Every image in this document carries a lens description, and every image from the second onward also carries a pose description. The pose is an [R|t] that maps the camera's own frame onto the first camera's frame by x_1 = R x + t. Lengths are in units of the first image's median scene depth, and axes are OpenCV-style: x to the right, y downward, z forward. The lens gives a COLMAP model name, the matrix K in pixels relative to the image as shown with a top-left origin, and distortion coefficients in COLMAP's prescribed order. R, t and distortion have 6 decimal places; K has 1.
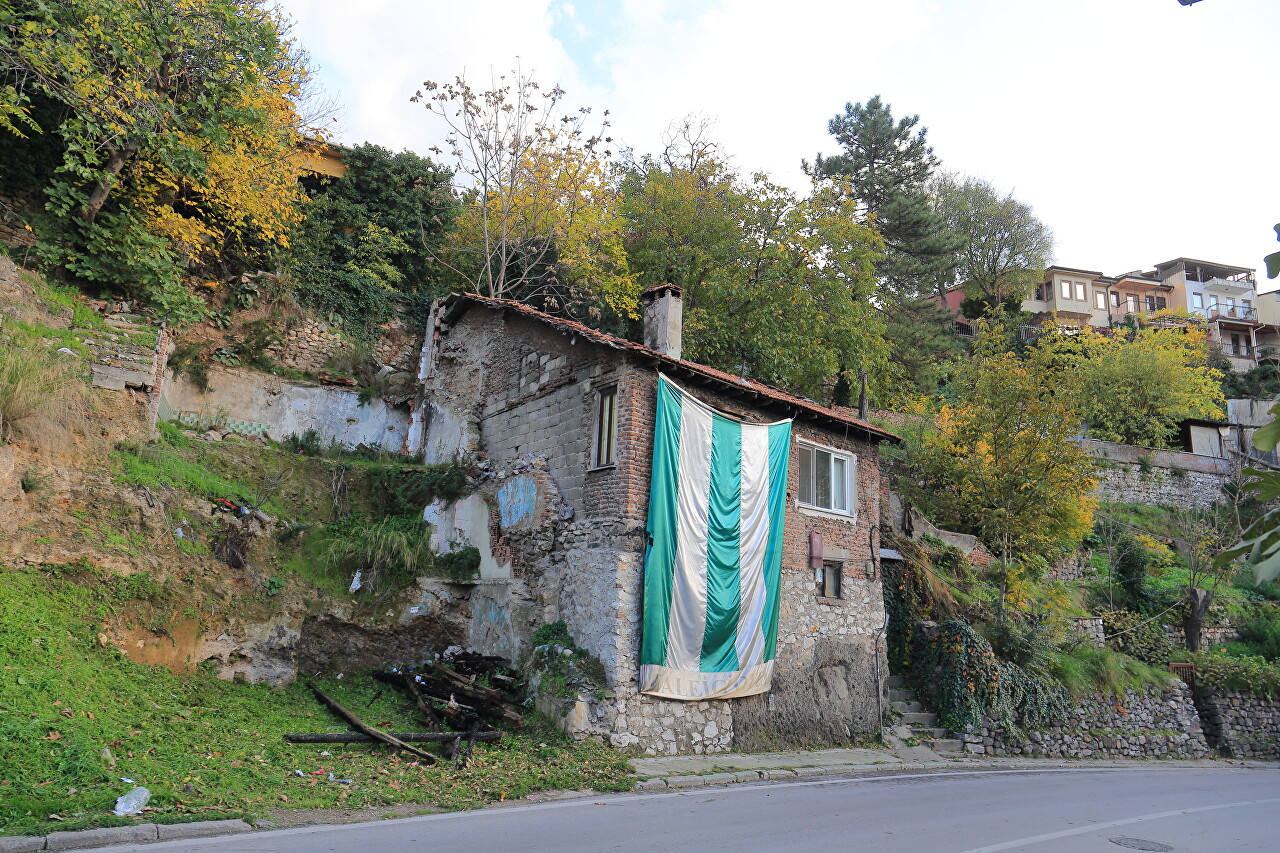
lens RADIAL K [[814.8, 0, 640.0], [0, 814.8, 426.5], [0, 0, 1]] dist [-0.000029, -0.000425]
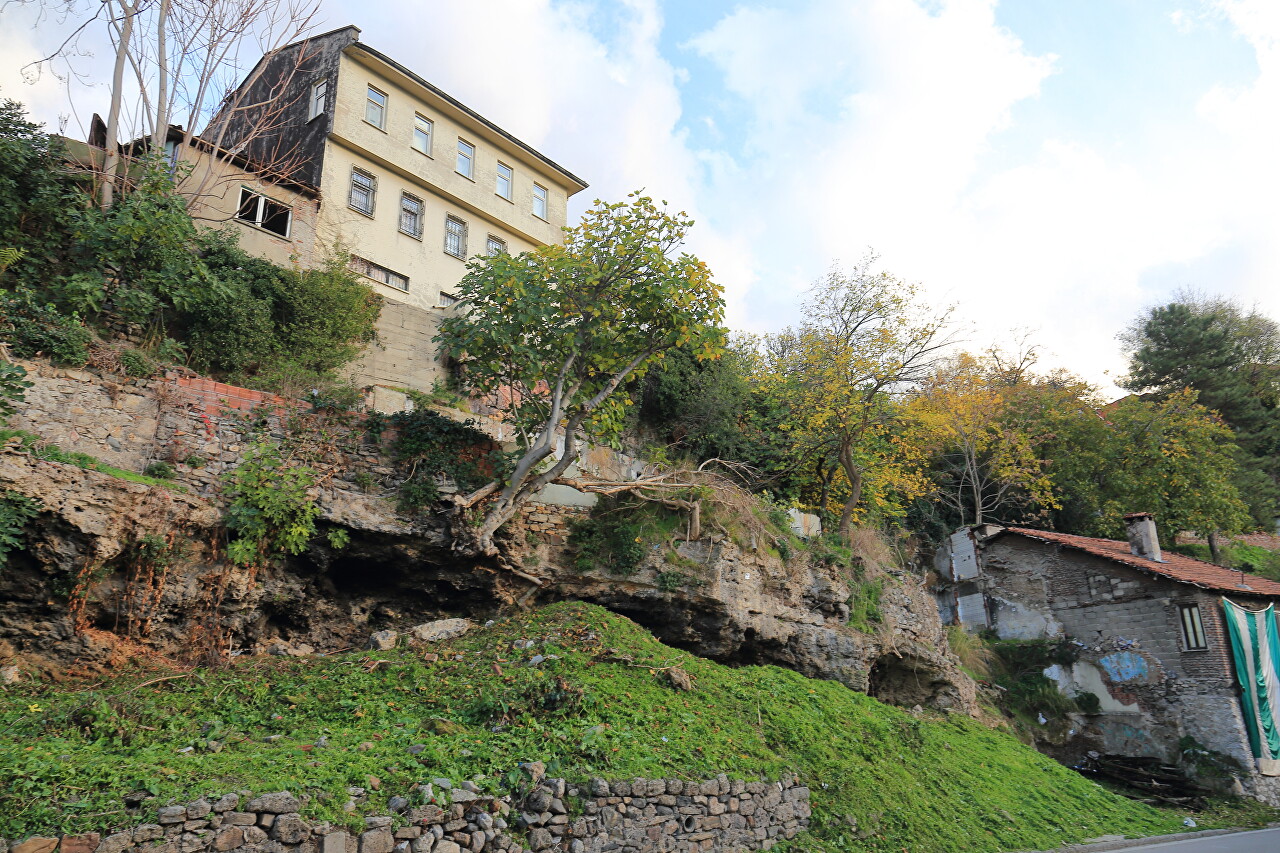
lens RADIAL K [[814.8, 0, 640.0], [0, 814.8, 426.5], [0, 0, 1]] dist [-0.000029, -0.000425]
pose [[0.979903, -0.119604, -0.159641, -0.897718], [0.104787, 0.989631, -0.098239, -0.389012], [0.169735, 0.079536, 0.982275, -1.044980]]
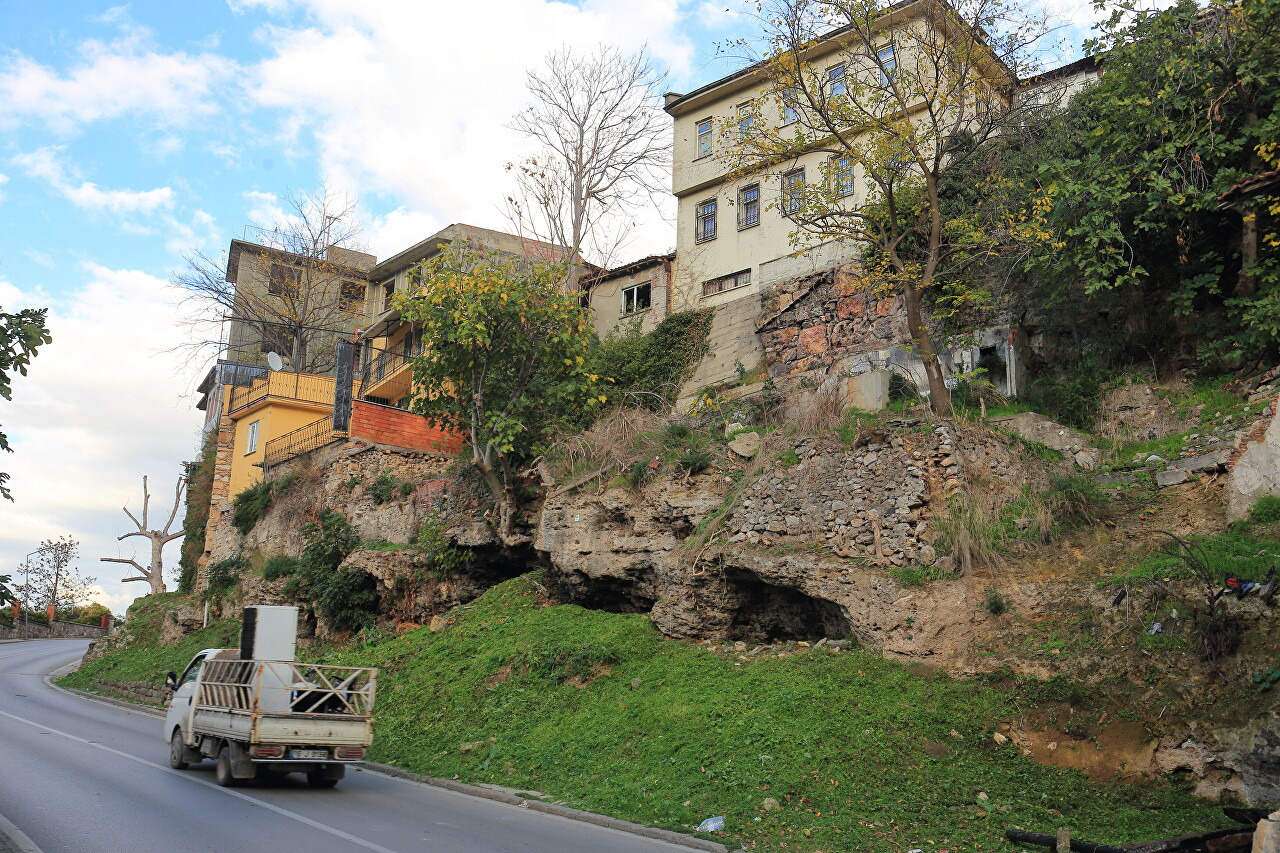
lens RADIAL K [[1152.4, 0, 640.0], [0, 1152.4, 426.5], [0, 0, 1]] dist [-0.002914, -0.004991]
pose [[-0.199051, -0.311614, -0.929126, 0.702458], [0.180456, 0.920231, -0.347291, 0.238280], [0.963231, -0.236795, -0.126940, 0.615020]]
